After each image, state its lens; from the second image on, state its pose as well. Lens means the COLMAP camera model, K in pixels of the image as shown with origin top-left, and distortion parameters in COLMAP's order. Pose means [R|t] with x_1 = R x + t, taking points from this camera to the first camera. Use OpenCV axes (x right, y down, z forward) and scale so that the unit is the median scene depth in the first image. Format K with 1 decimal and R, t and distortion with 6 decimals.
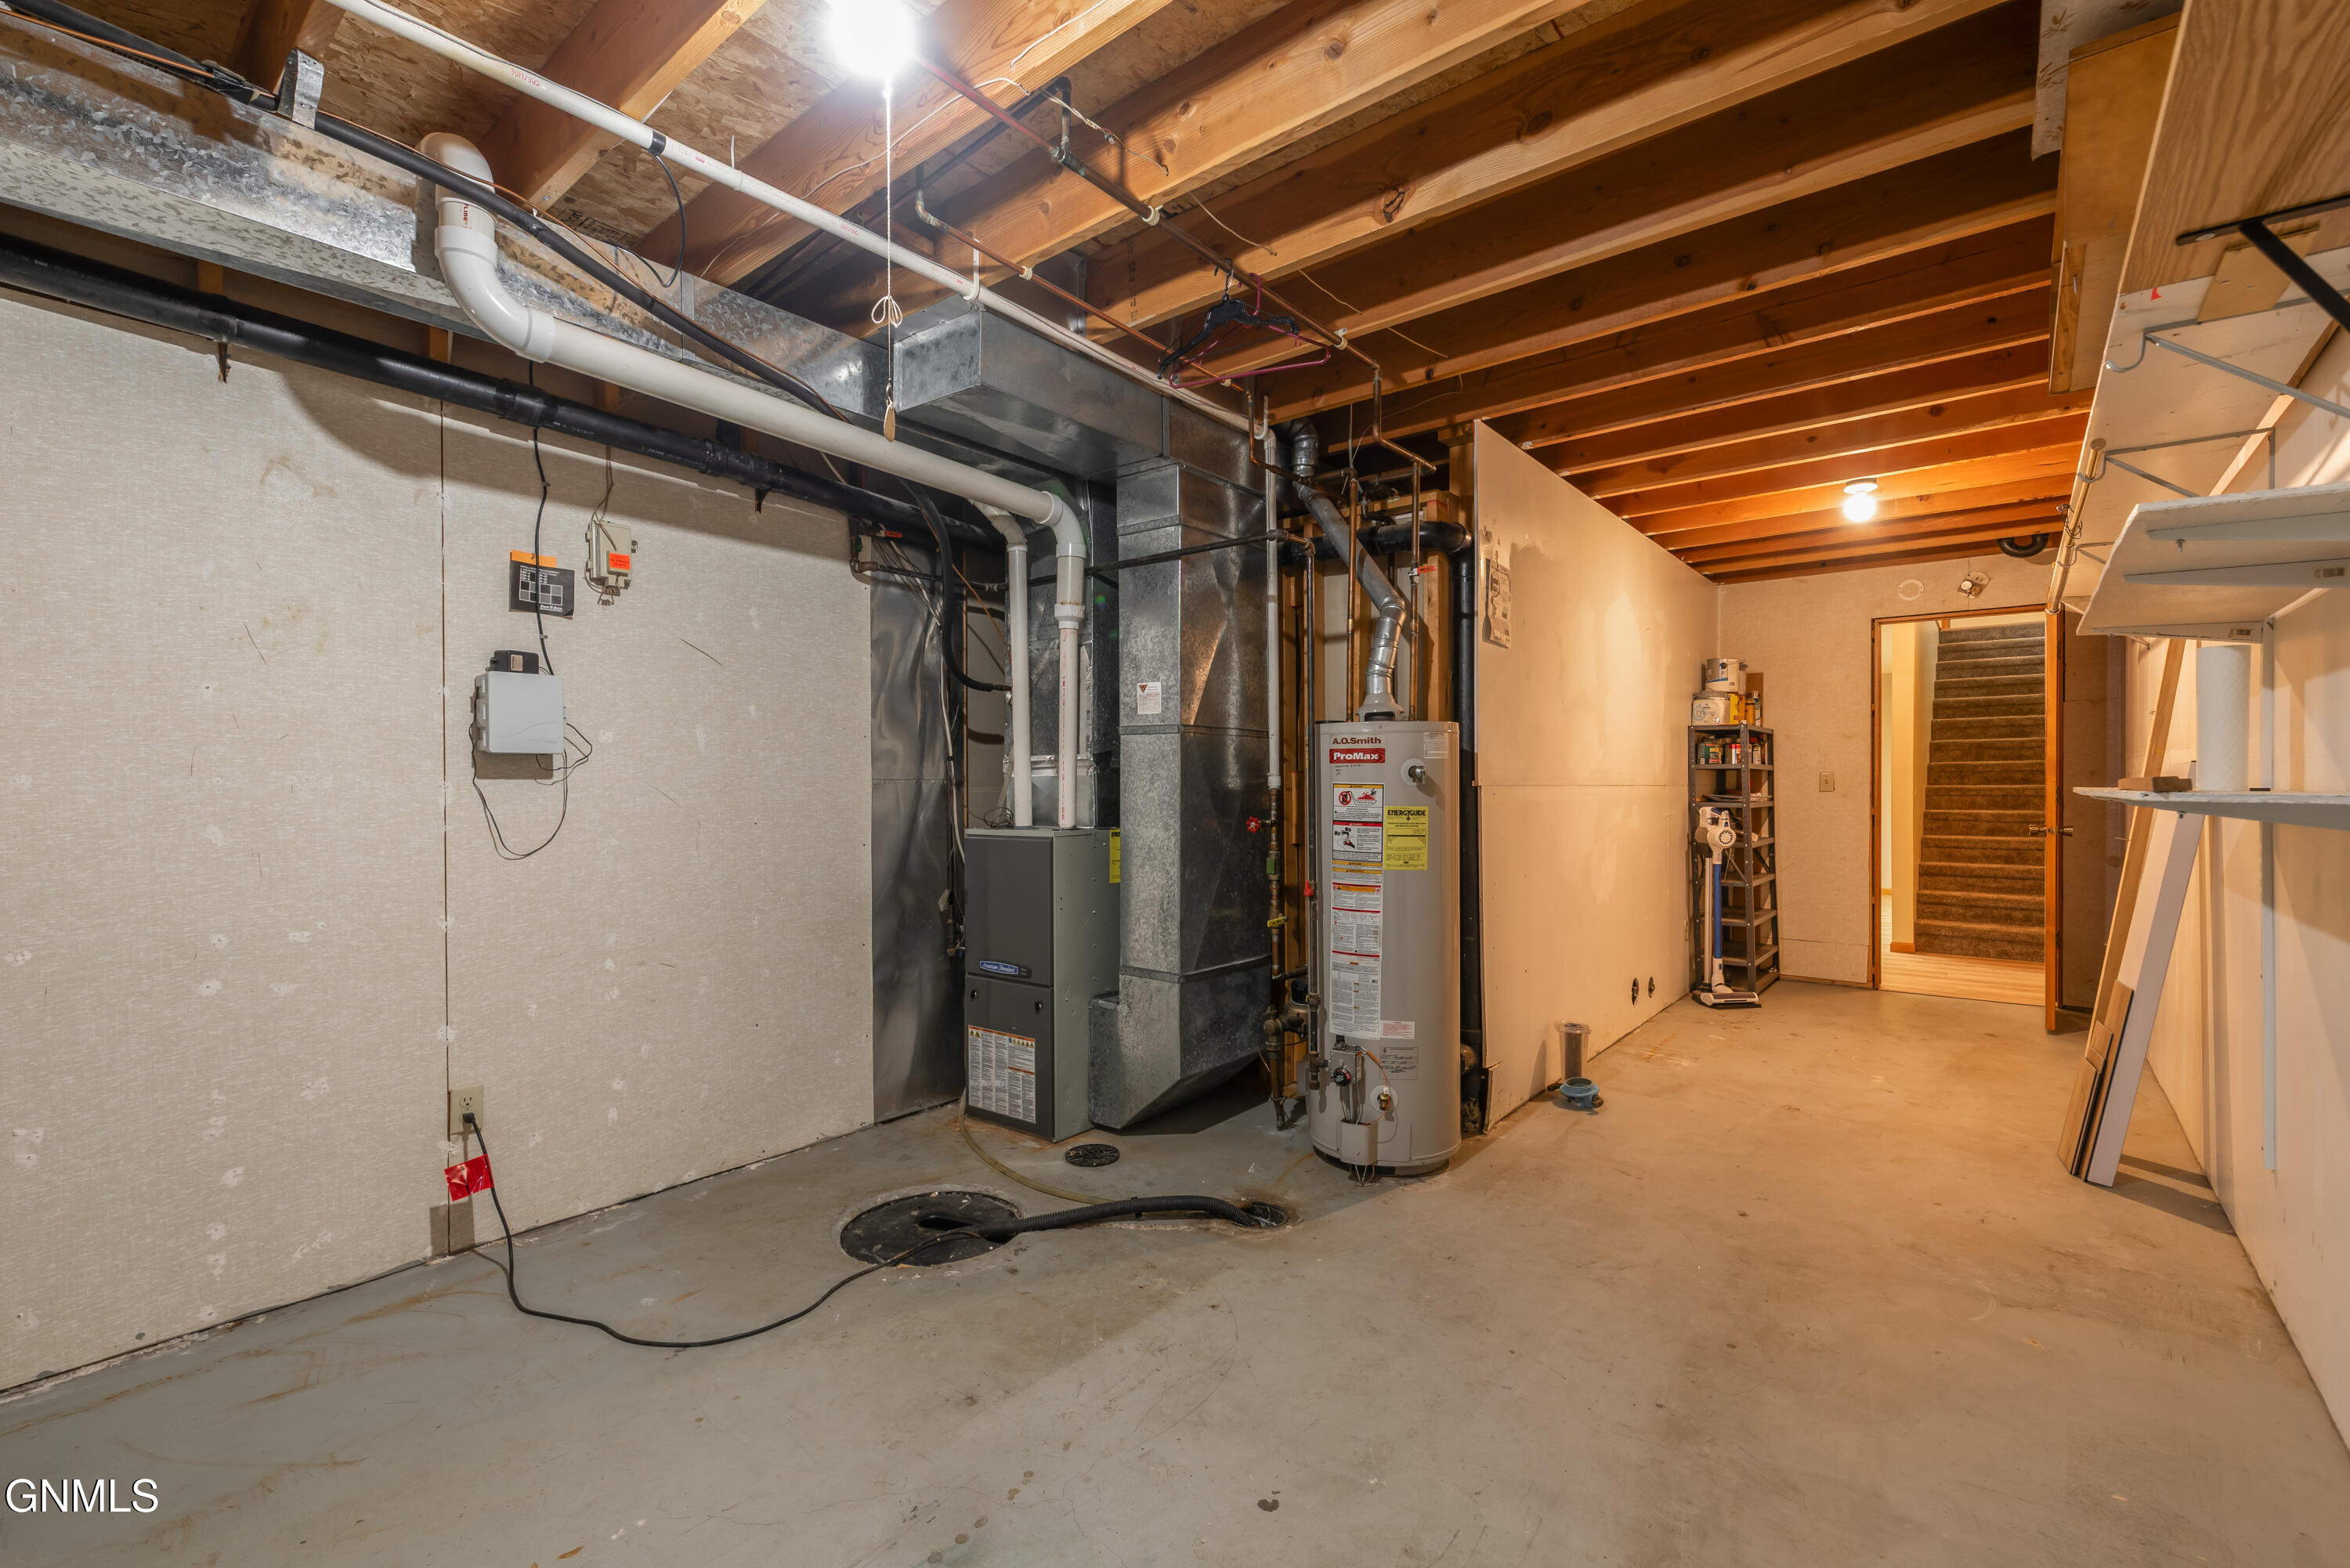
lens RADIAL K [[1039.7, 0, 1167.2], [0, 1039.7, 795.3], [0, 0, 1]] dist [0.001639, 0.000102]
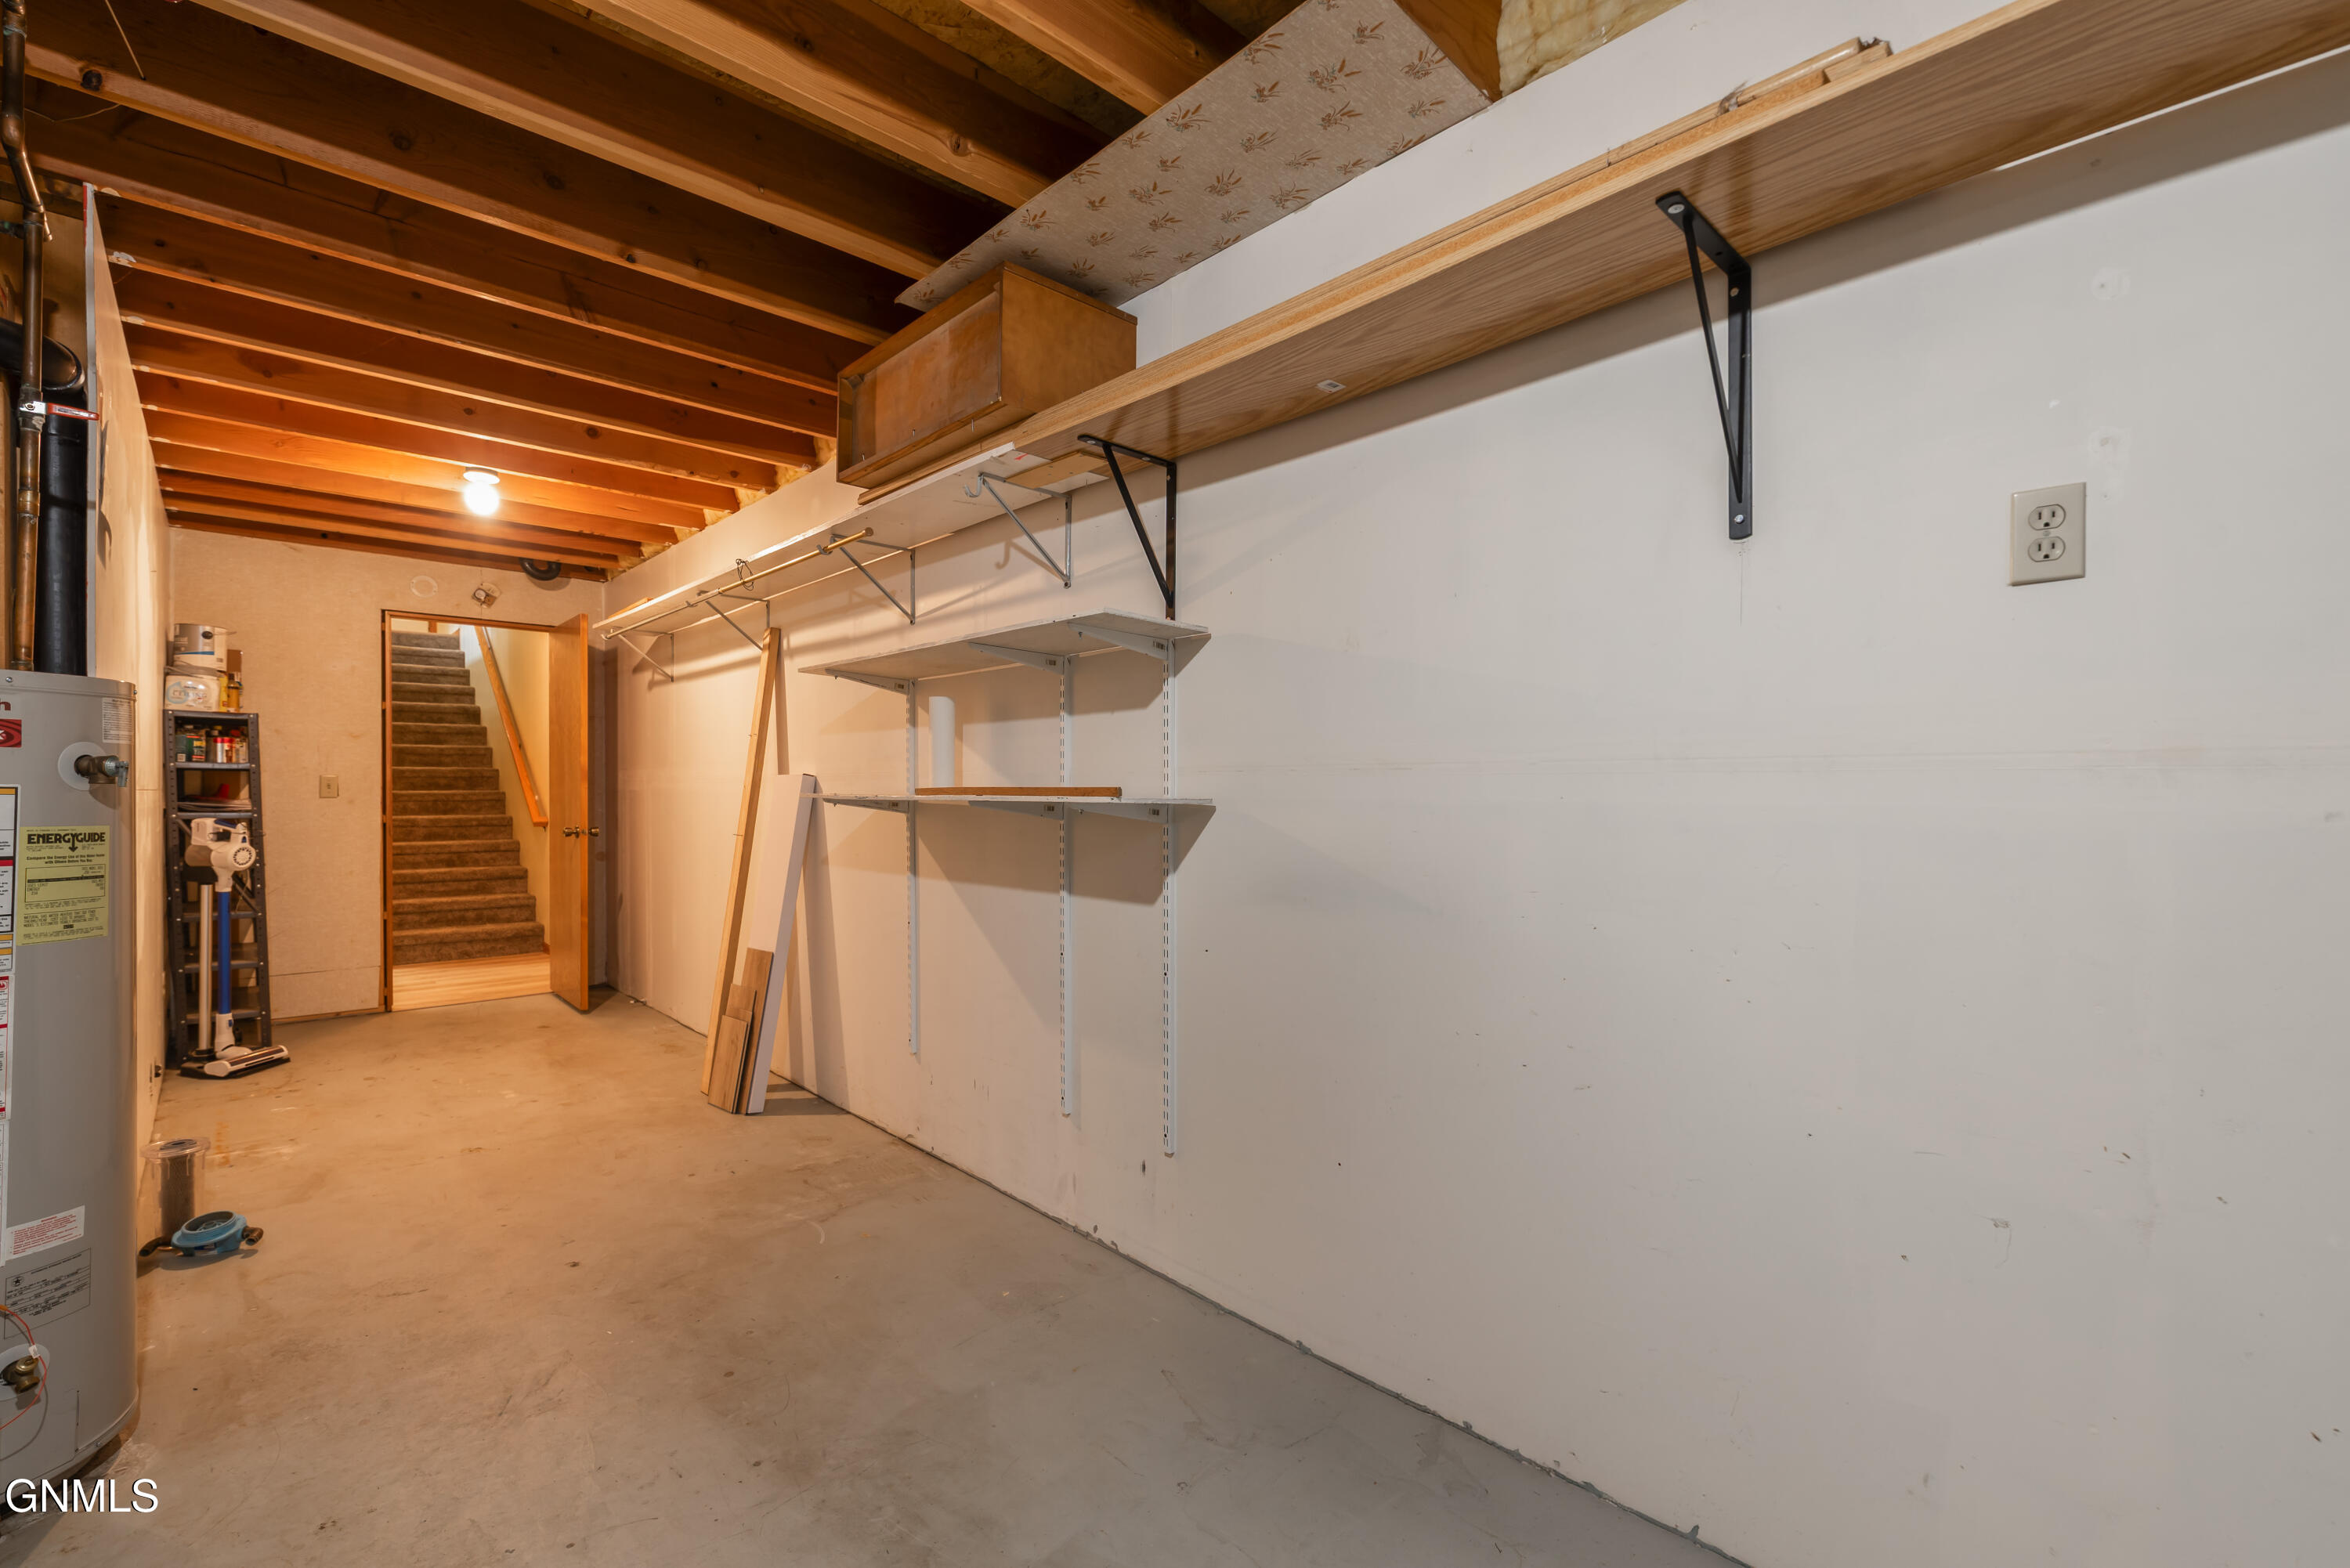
lens RADIAL K [[1039.7, 0, 1167.2], [0, 1039.7, 795.3], [0, 0, 1]] dist [0.001639, 0.000102]
pose [[0.107265, -0.001150, 0.994230, -0.262574], [0.005911, 0.999982, 0.000519, -0.003056], [-0.994213, 0.005822, 0.107270, 0.347842]]
